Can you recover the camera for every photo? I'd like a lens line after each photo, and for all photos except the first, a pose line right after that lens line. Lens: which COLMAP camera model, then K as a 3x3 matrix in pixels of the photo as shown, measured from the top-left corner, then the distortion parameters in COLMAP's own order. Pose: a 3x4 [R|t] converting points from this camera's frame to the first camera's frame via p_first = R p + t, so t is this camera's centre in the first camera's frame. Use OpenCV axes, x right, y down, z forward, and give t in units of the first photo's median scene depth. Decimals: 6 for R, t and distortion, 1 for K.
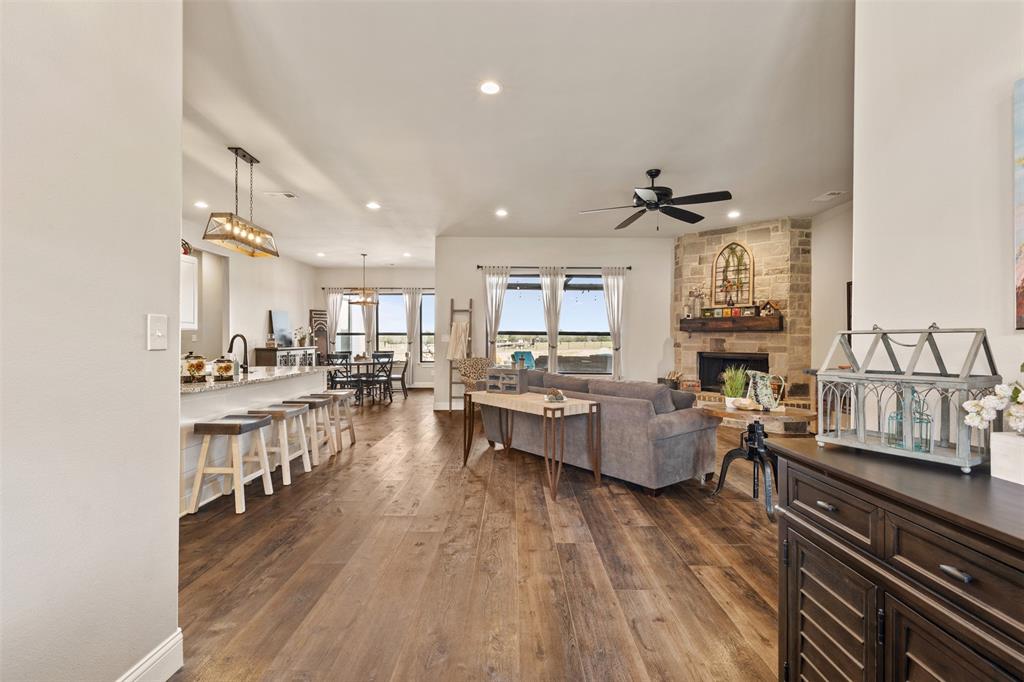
lens RADIAL K [[457.8, 0, 512.0], [0, 457.8, 341.0], [0, 0, 1]] dist [0.002061, -0.000335]
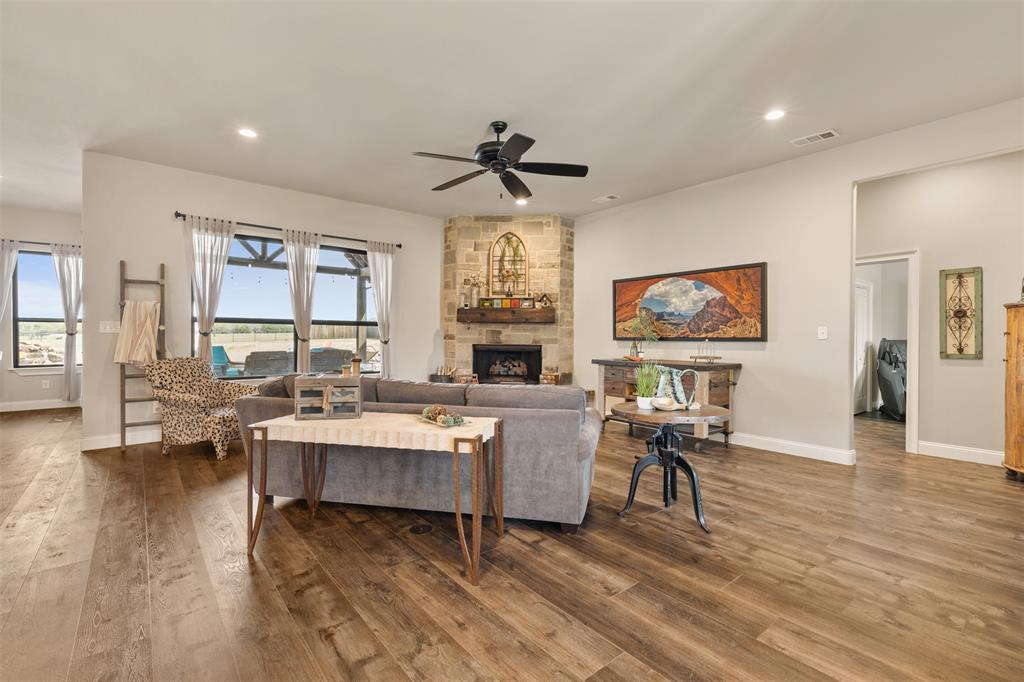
lens RADIAL K [[457.8, 0, 512.0], [0, 457.8, 341.0], [0, 0, 1]] dist [0.002061, -0.000335]
pose [[0.776017, -0.008123, 0.630660, -0.132979], [-0.002952, 0.999859, 0.016510, 0.001292], [-0.630706, -0.014674, 0.775883, 0.243462]]
